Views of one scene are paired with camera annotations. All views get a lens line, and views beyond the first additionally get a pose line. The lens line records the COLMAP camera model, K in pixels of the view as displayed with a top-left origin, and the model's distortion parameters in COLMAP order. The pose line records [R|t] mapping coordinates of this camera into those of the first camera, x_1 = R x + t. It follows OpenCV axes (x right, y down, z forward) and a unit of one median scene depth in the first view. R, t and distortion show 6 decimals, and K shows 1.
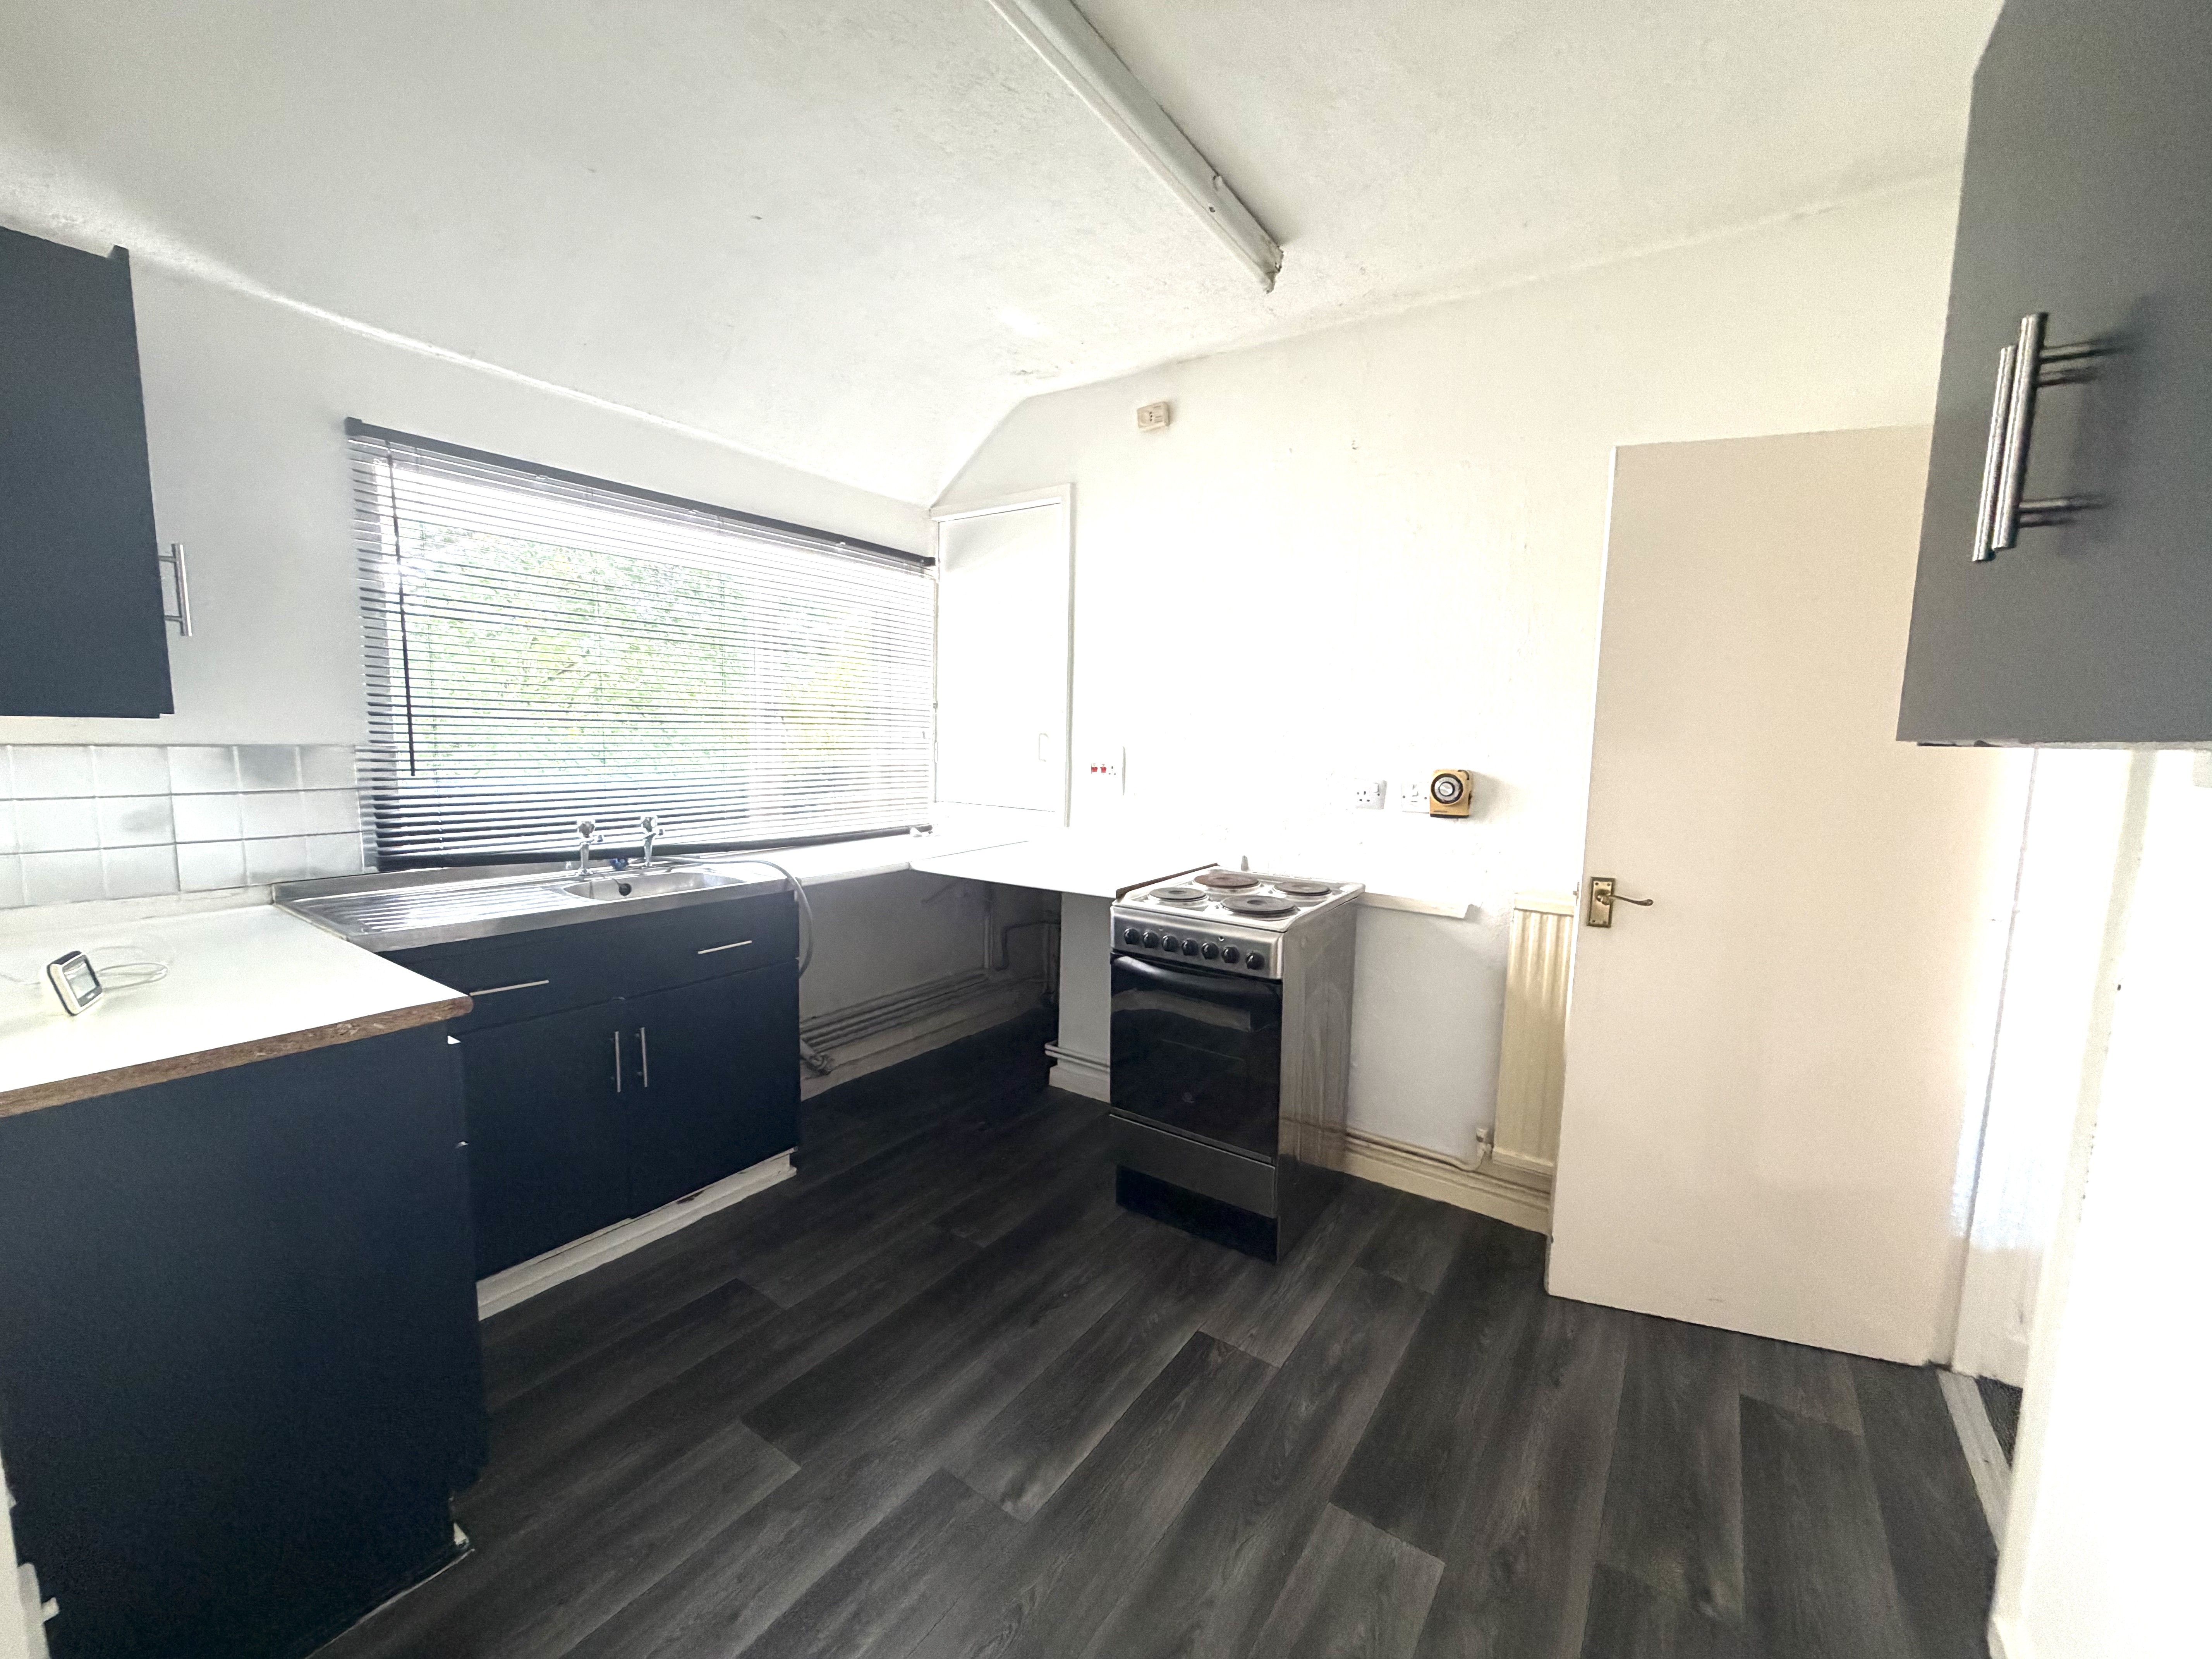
lens RADIAL K [[886.1, 0, 1095.8], [0, 886.1, 828.7], [0, 0, 1]] dist [0.012052, 0.002493]
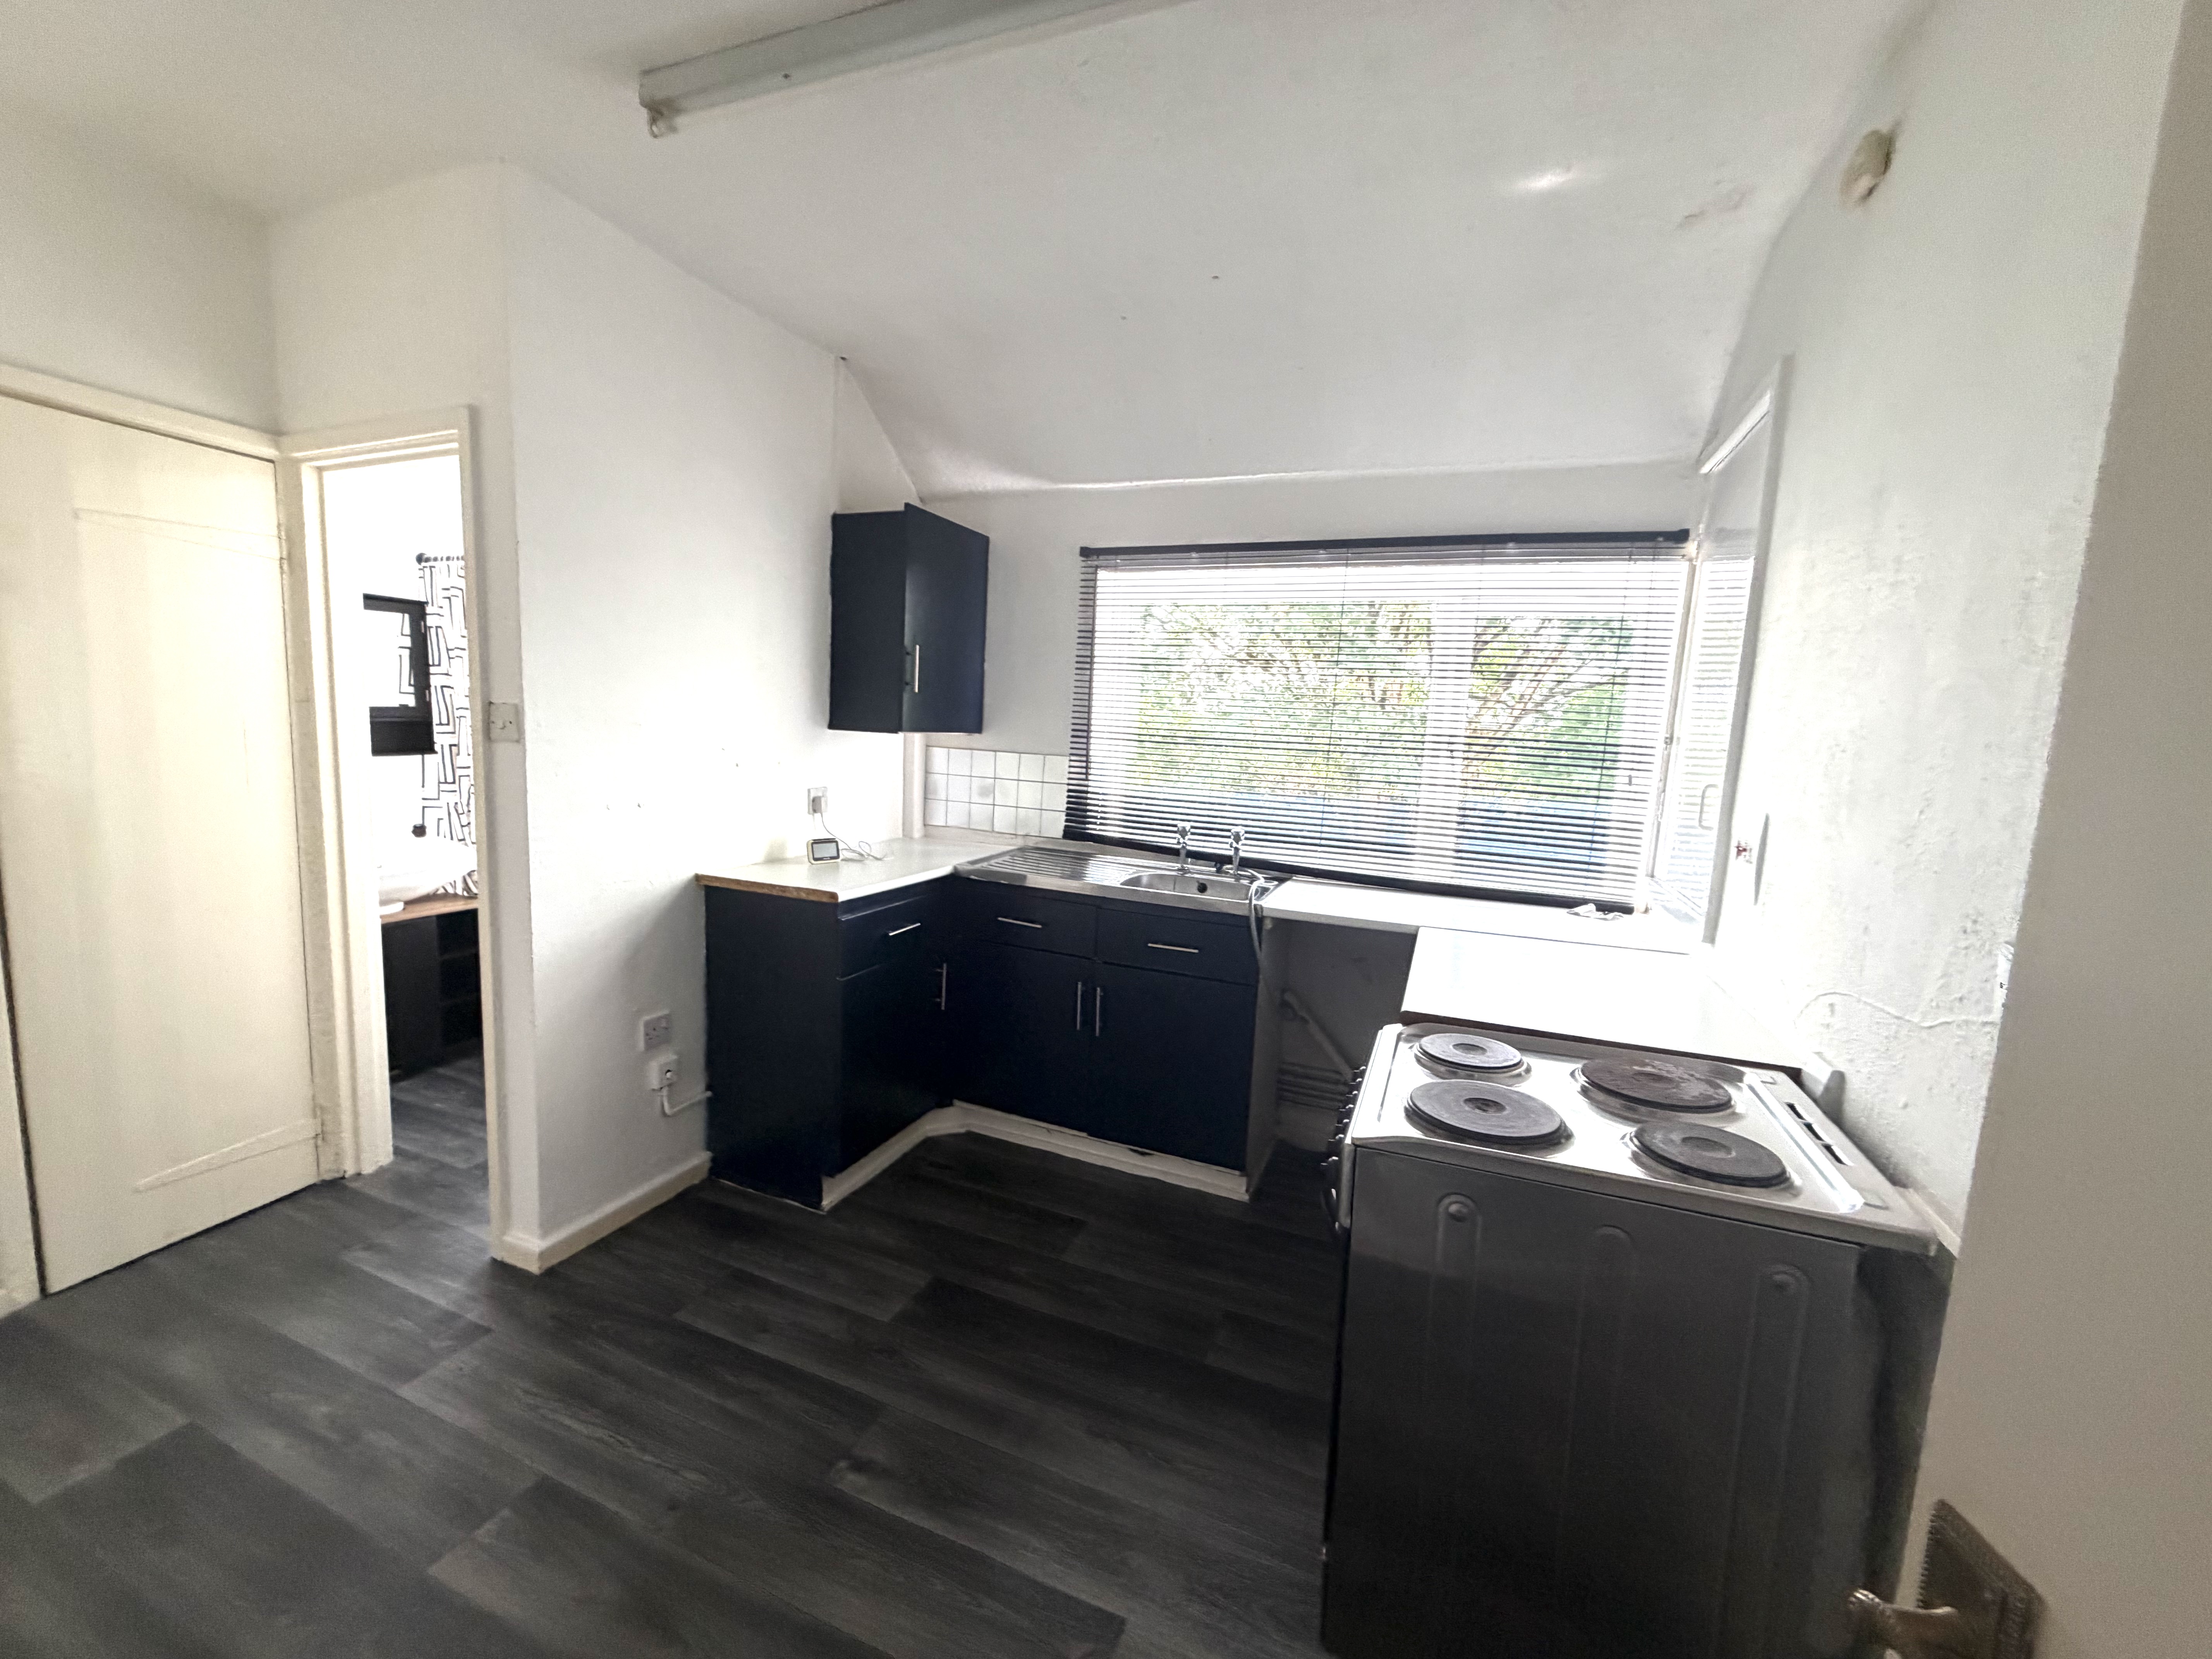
lens RADIAL K [[886.1, 0, 1106.1], [0, 886.1, 830.0], [0, 0, 1]] dist [0.012052, 0.002493]
pose [[0.224890, 0.108886, -0.968281, 0.595047], [-0.154306, 0.985176, 0.074948, -0.078297], [0.962088, 0.132557, 0.238358, 0.604797]]
